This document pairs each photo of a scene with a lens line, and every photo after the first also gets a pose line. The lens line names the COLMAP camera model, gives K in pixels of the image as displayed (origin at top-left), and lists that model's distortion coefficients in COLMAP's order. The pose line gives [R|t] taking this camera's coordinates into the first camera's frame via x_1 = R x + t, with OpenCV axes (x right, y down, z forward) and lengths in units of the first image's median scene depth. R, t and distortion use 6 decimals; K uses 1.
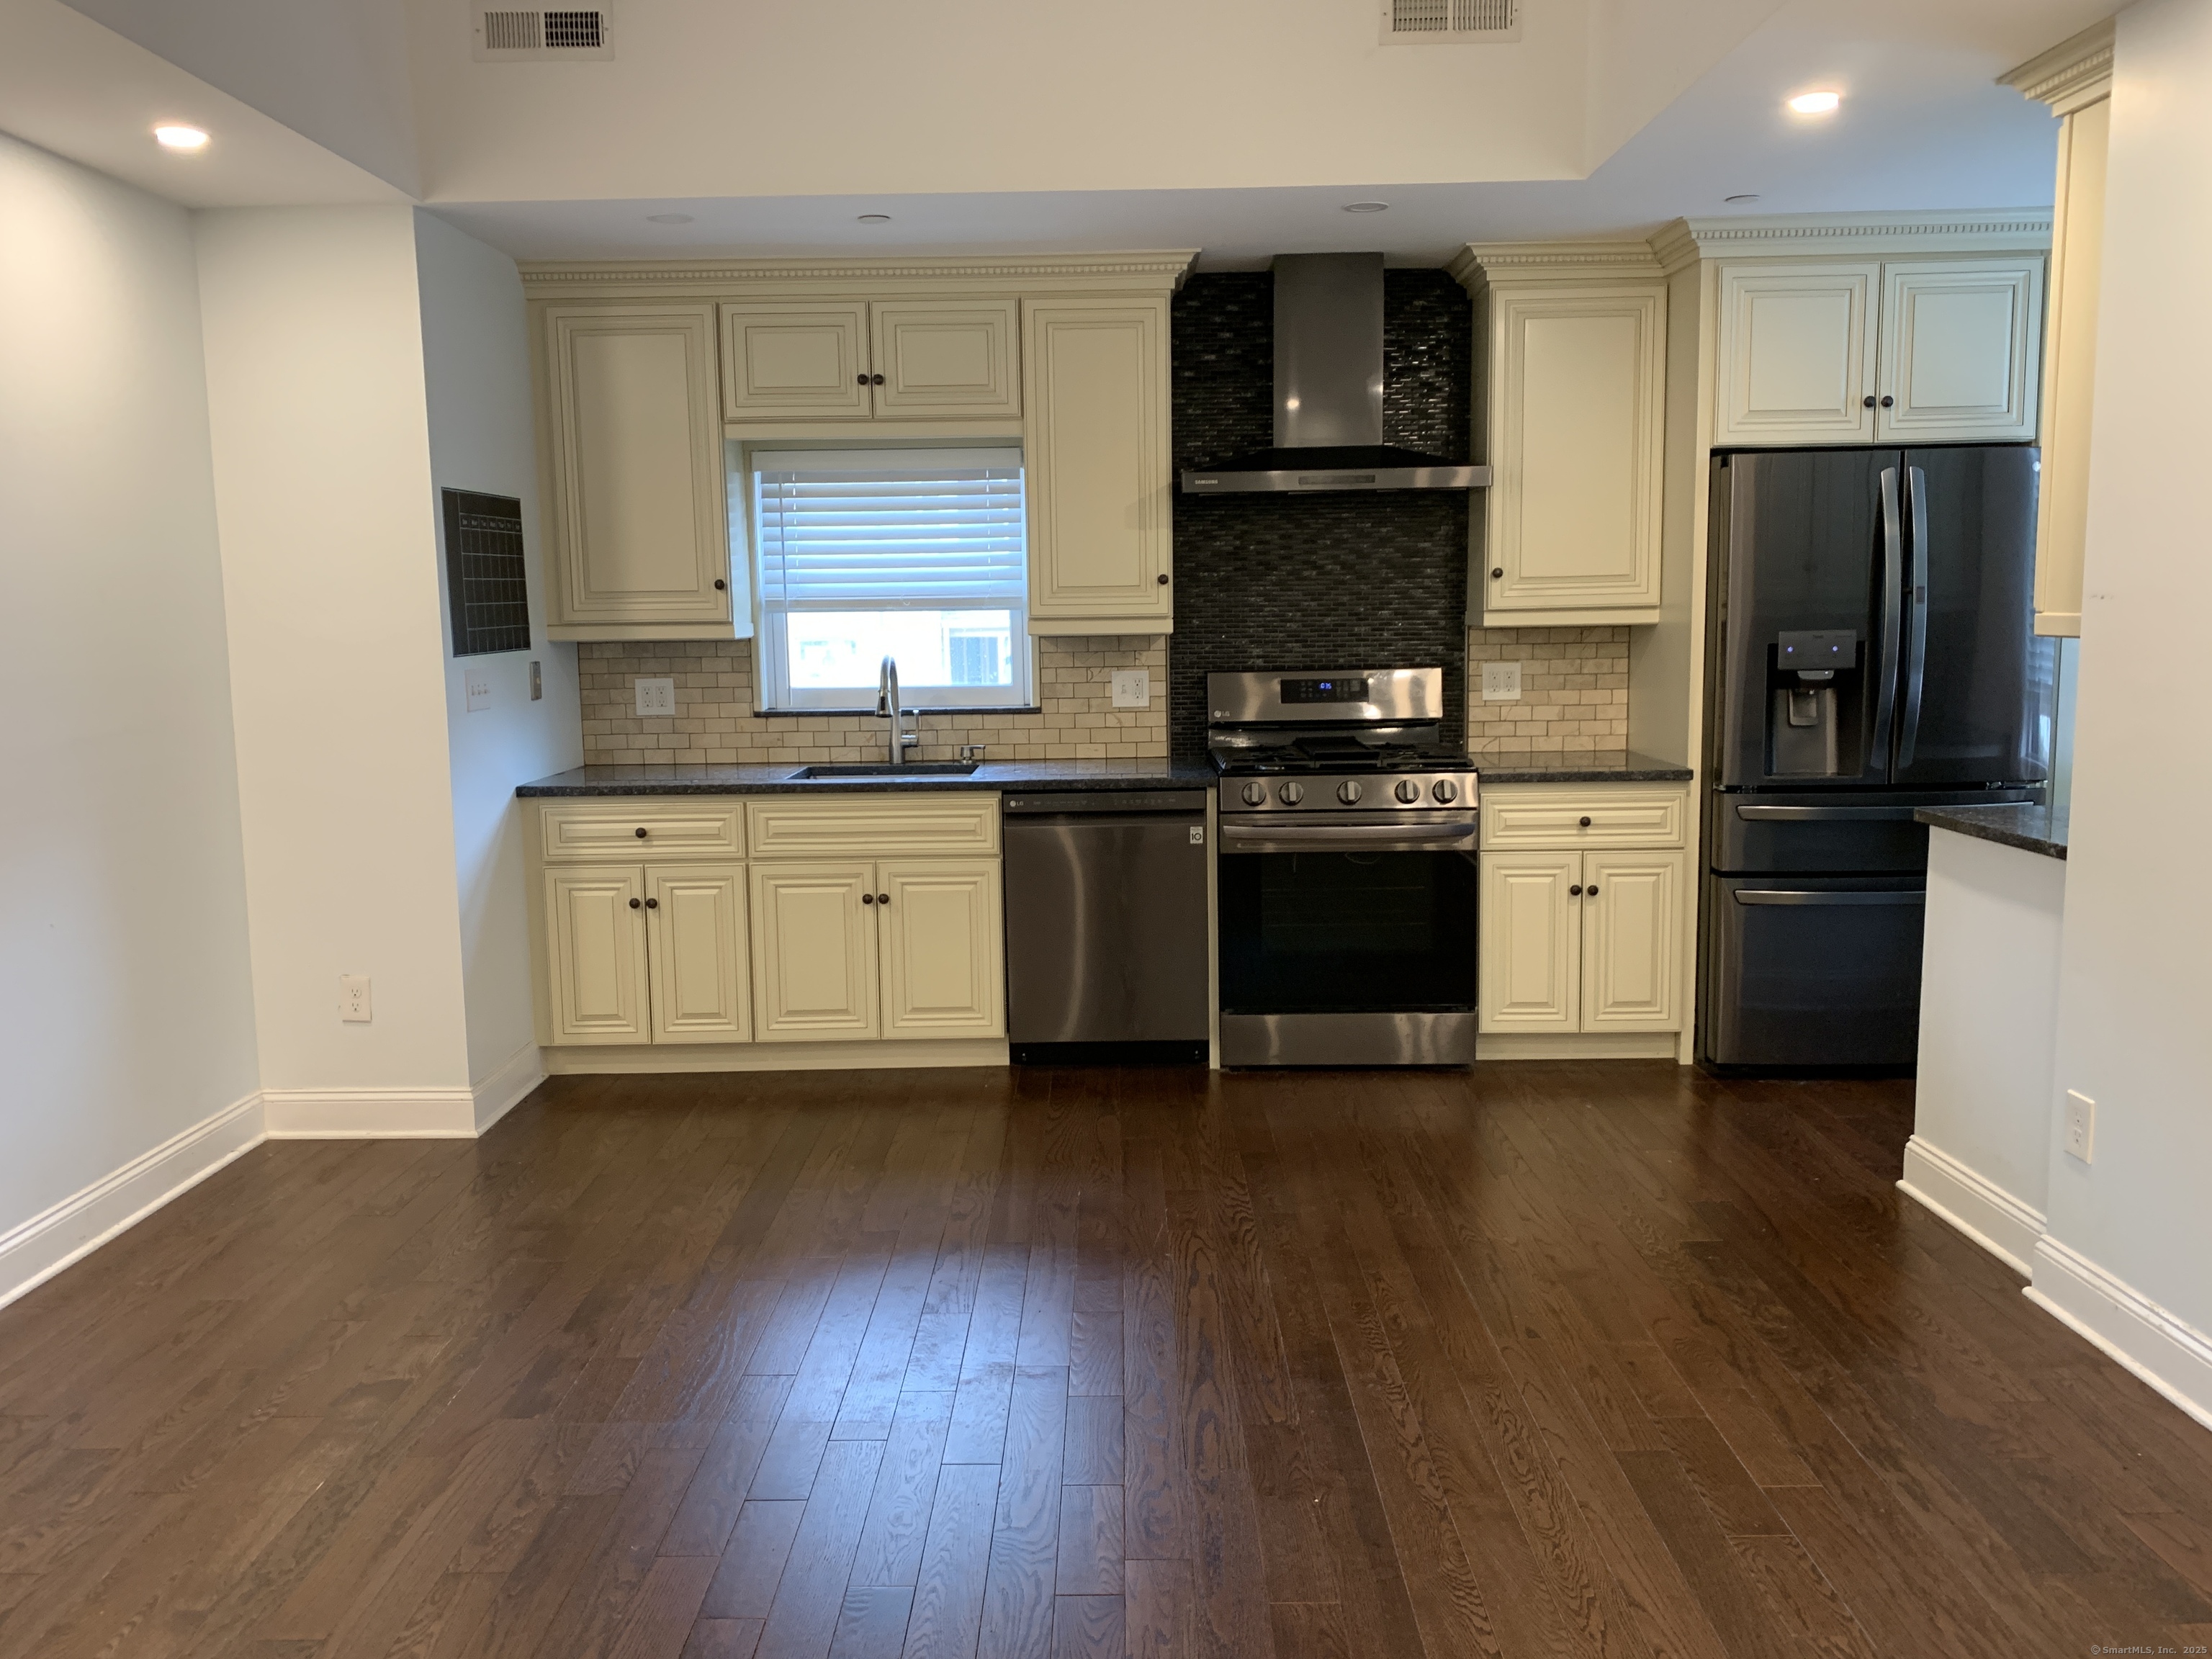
lens RADIAL K [[1700.0, 0, 1095.6], [0, 1700.0, 814.1], [0, 0, 1]] dist [0.032323, -0.046695]
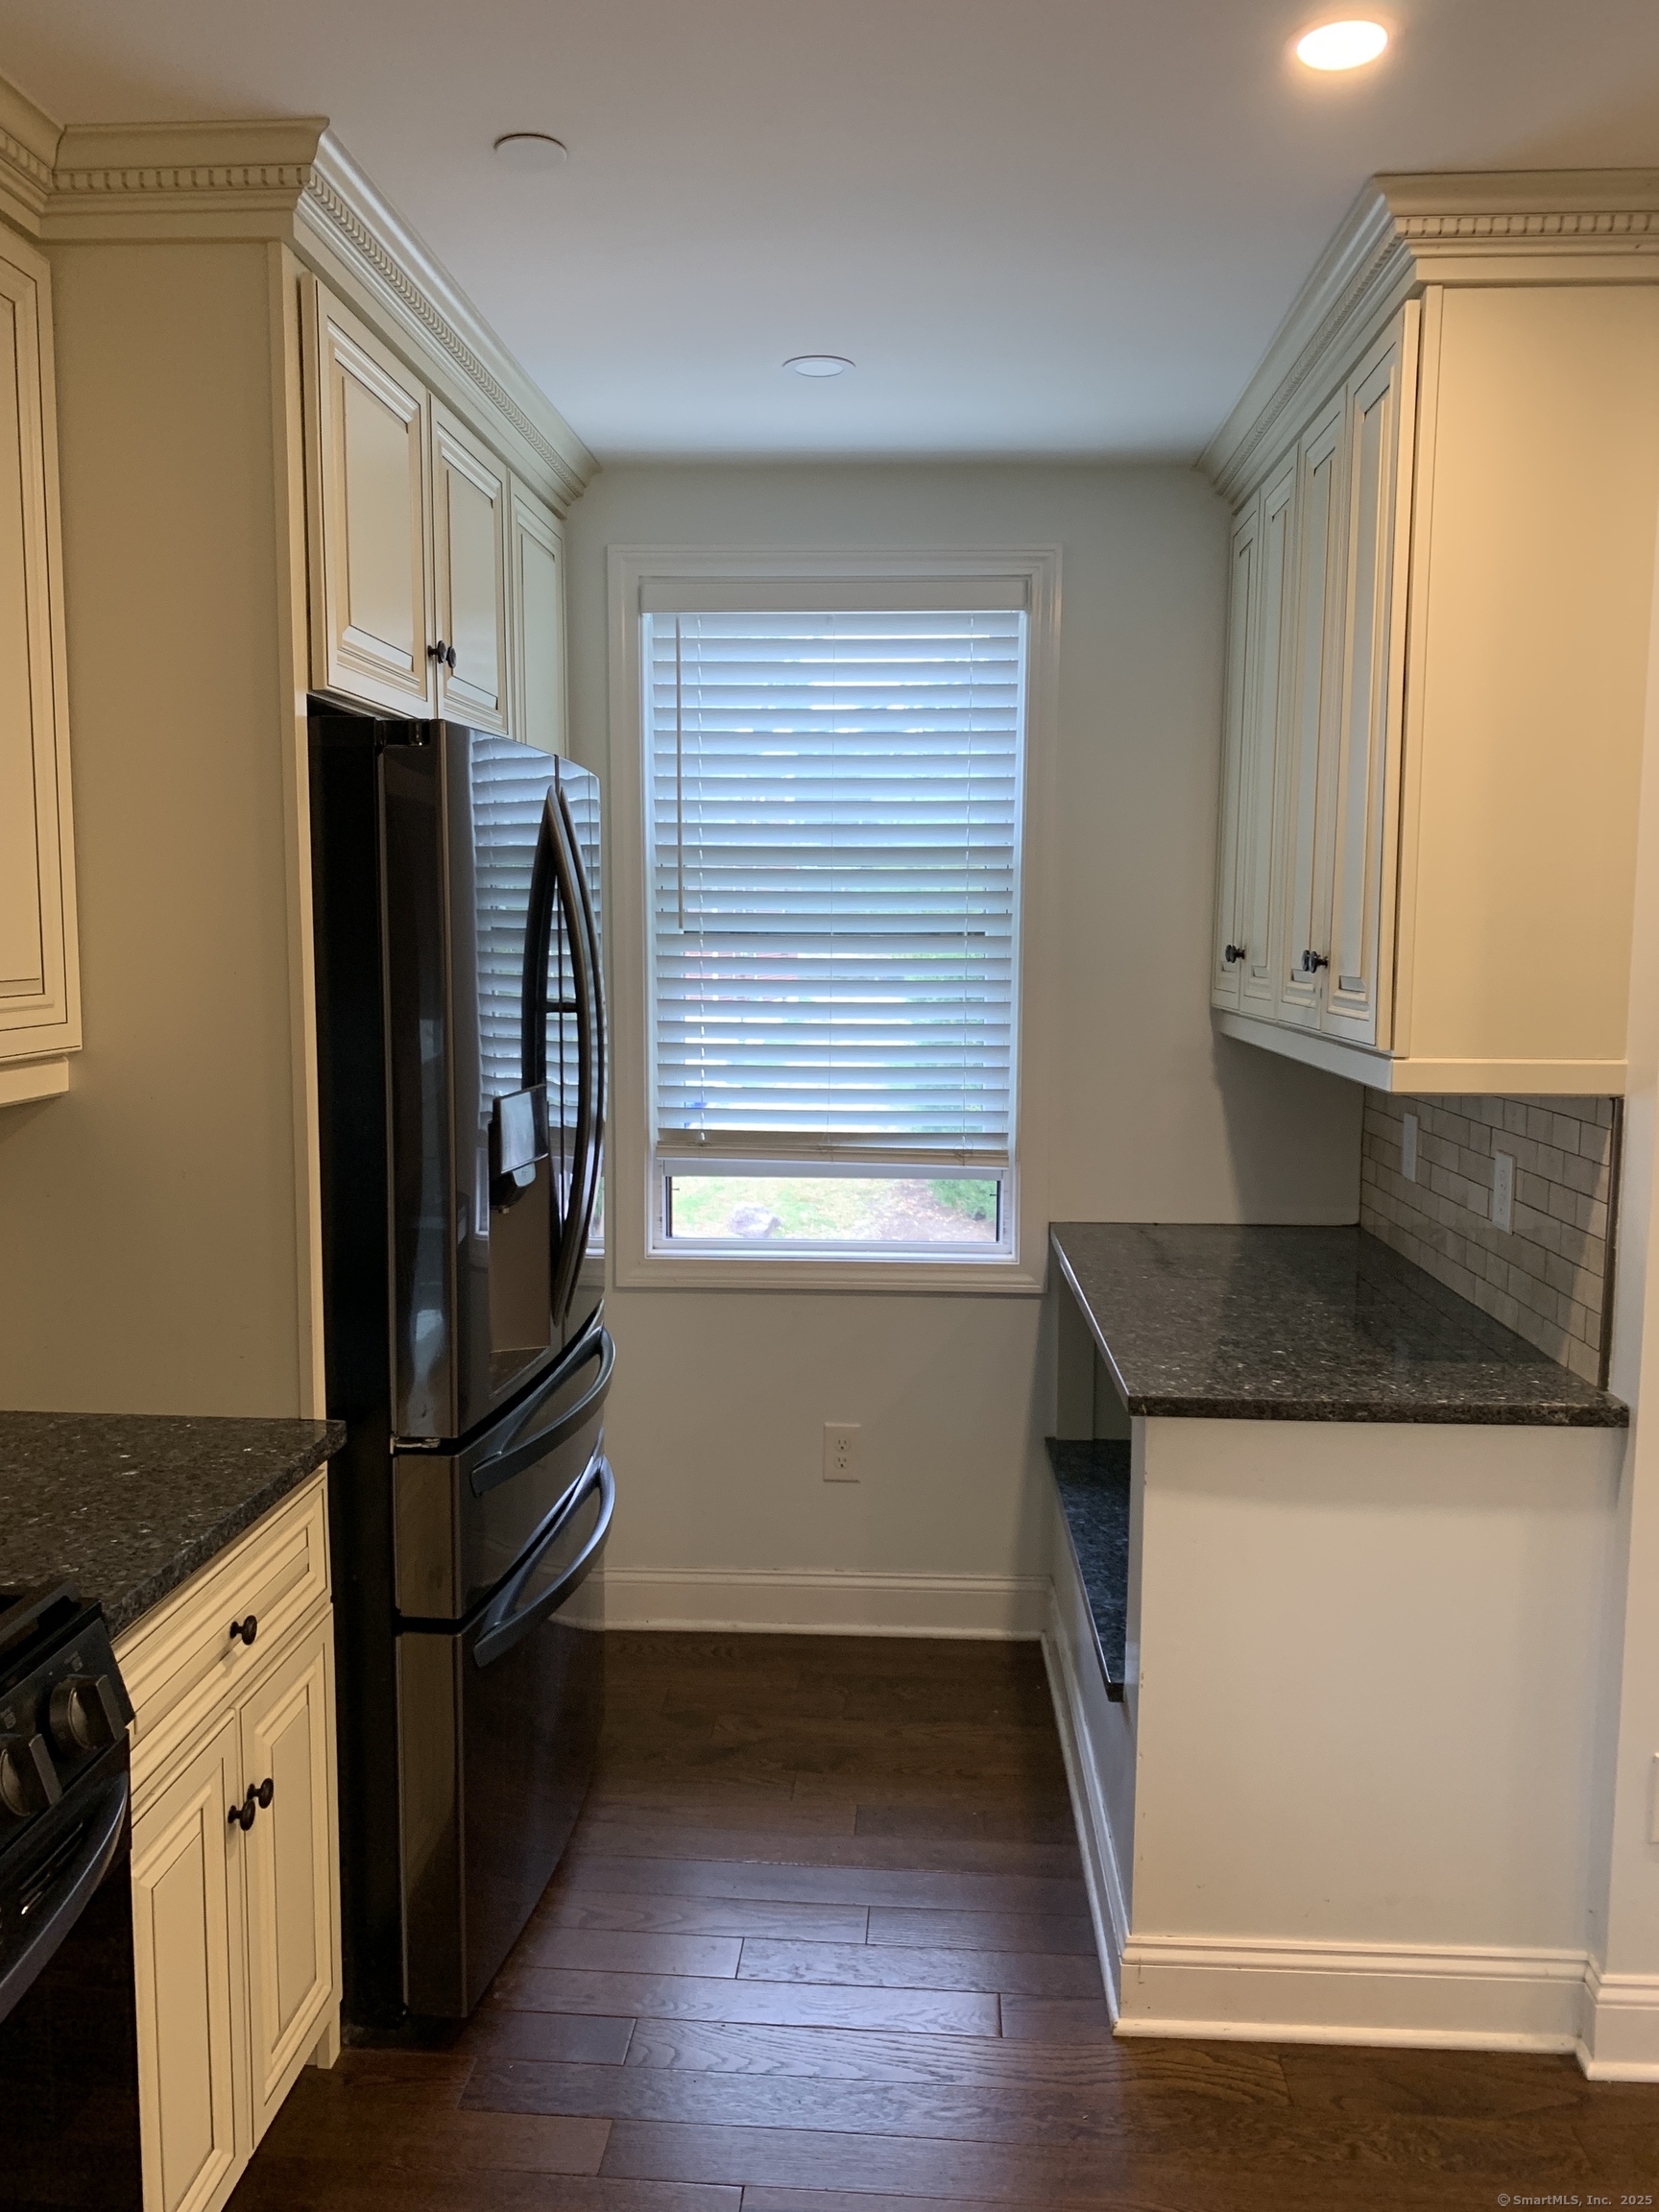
lens RADIAL K [[1704.4, 0, 851.9], [0, 1704.4, 1103.6], [0, 0, 1]] dist [0.031190, -0.050465]
pose [[0.052898, -0.092121, 0.994342, -0.078673], [0.118606, 0.989267, 0.085341, -0.139956], [-0.991531, 0.113420, 0.063256, 0.898935]]
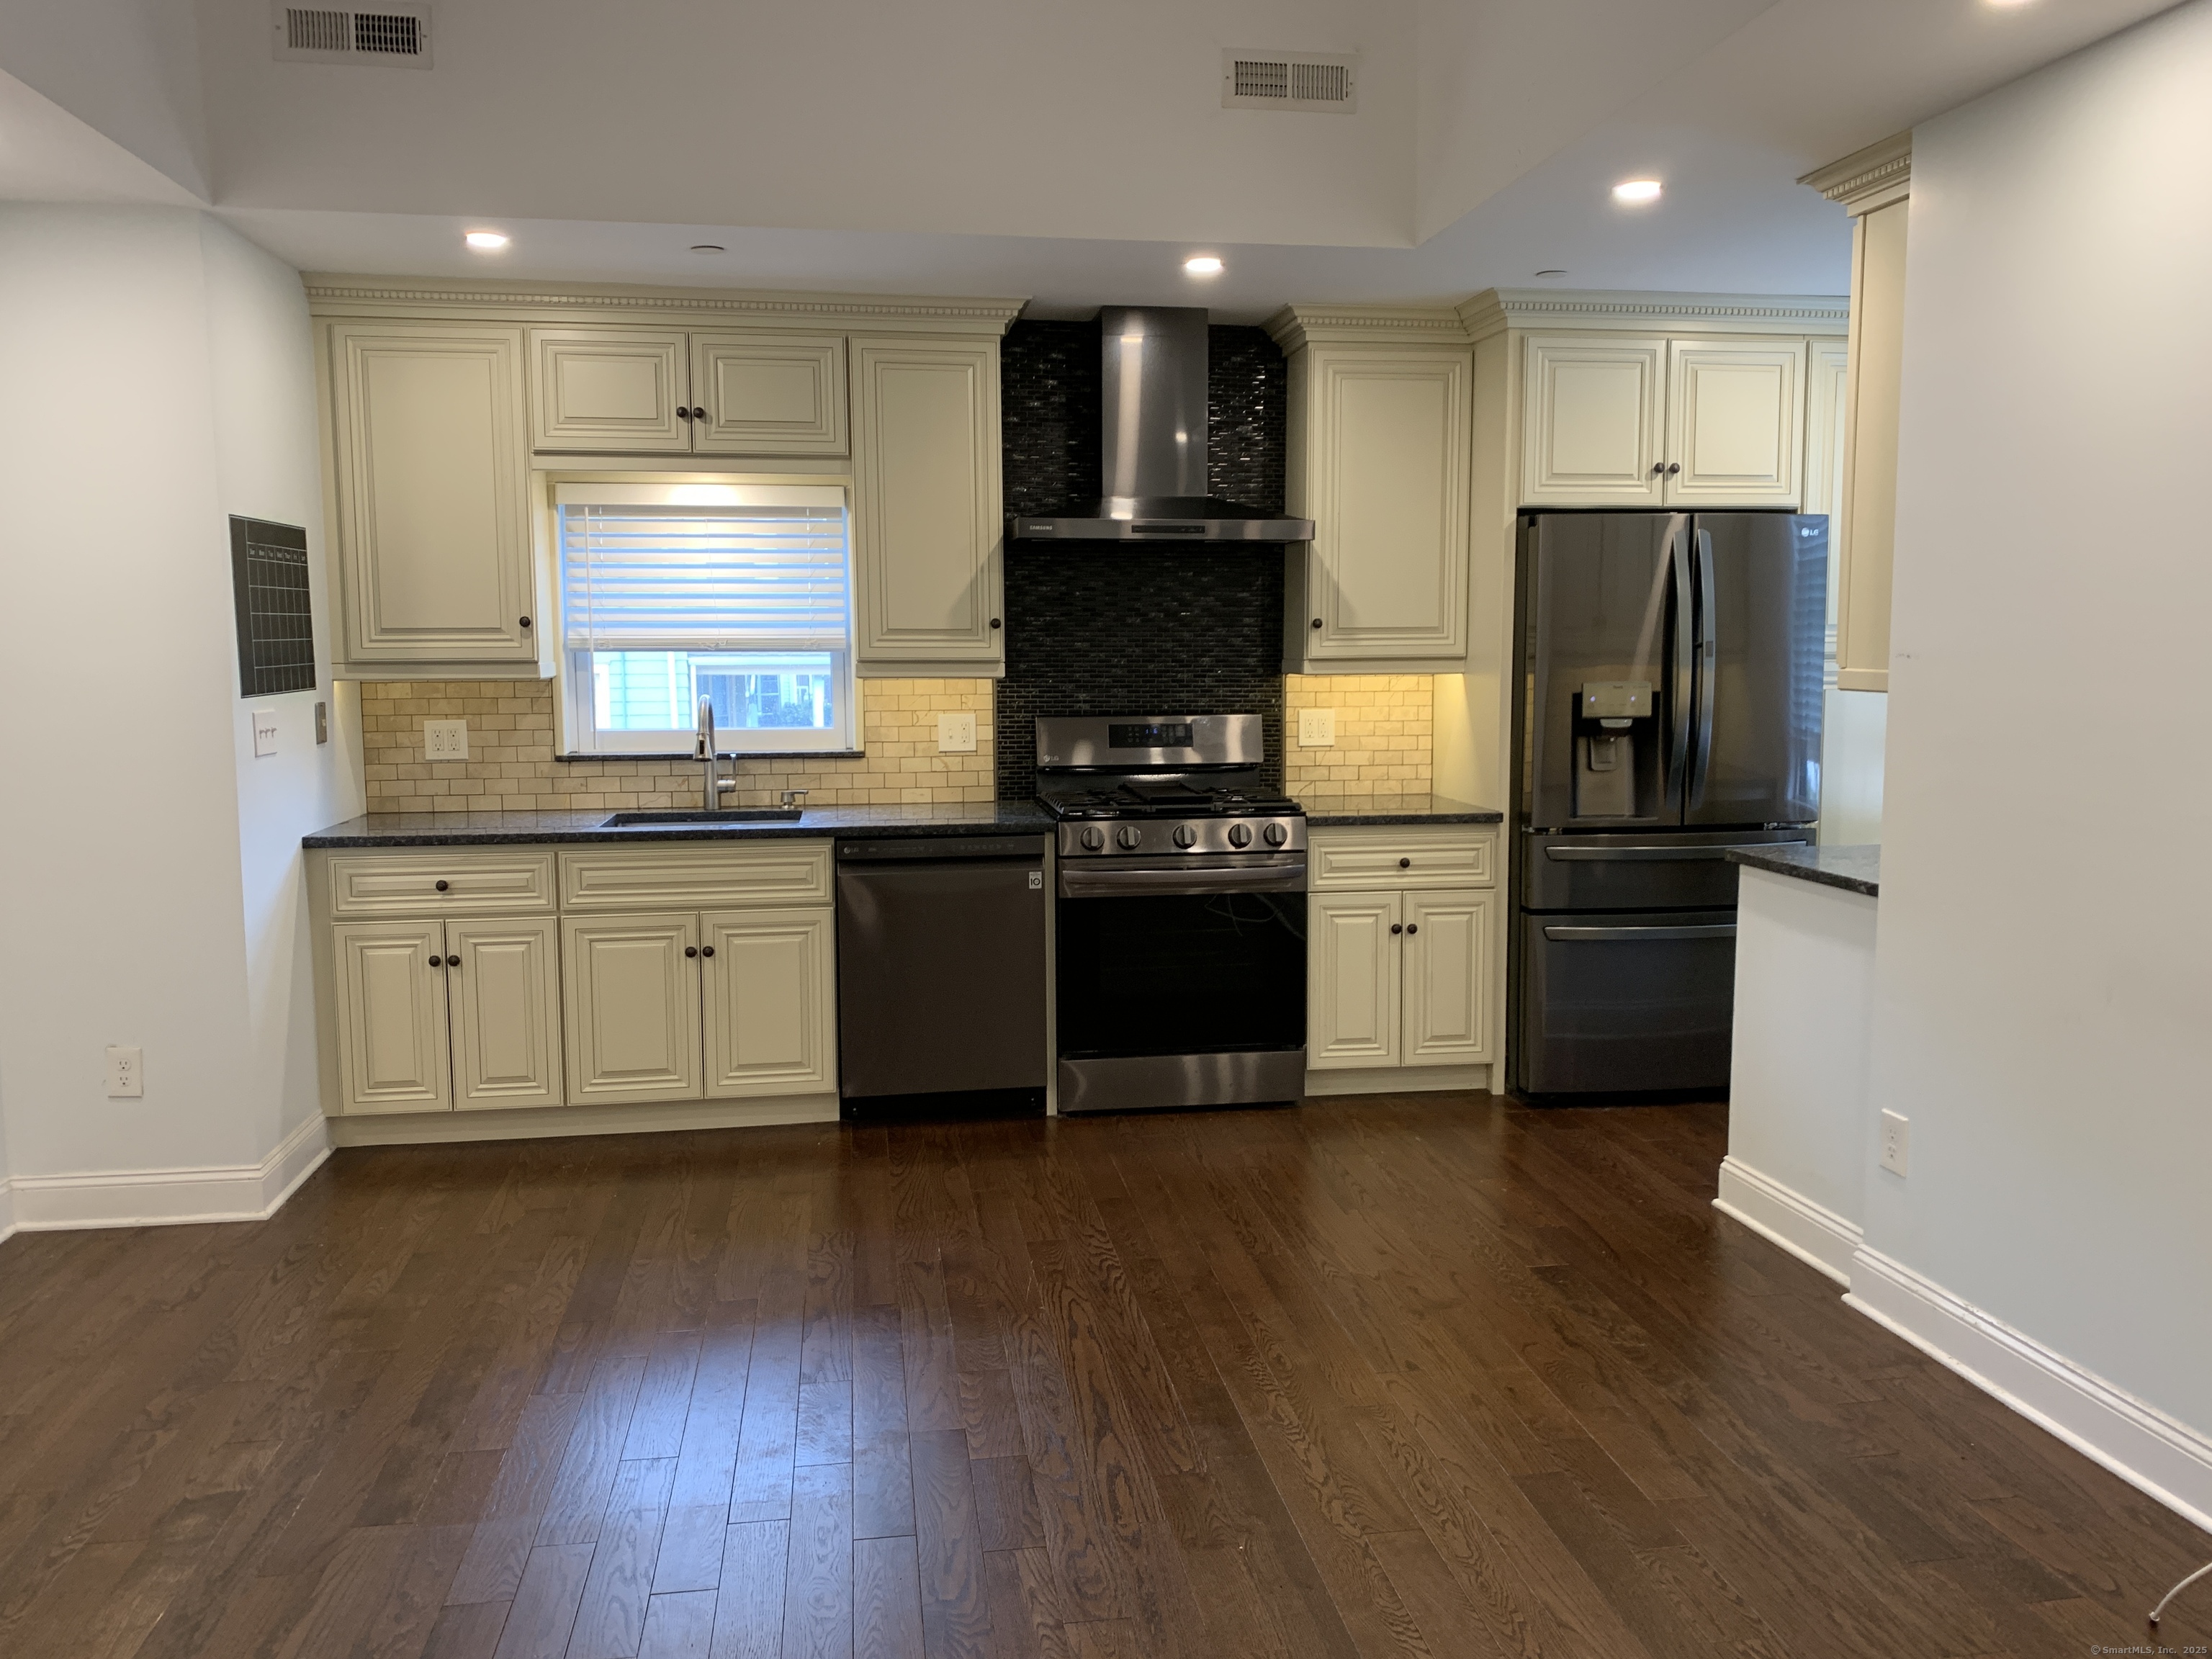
lens RADIAL K [[1704.4, 0, 1127.5], [0, 1704.4, 820.6], [0, 0, 1]] dist [0.031190, -0.050465]
pose [[0.984945, -0.005719, 0.172772, -0.063042], [0.009178, 0.999773, -0.019227, -0.003330], [-0.172623, 0.020523, 0.984774, 0.008154]]
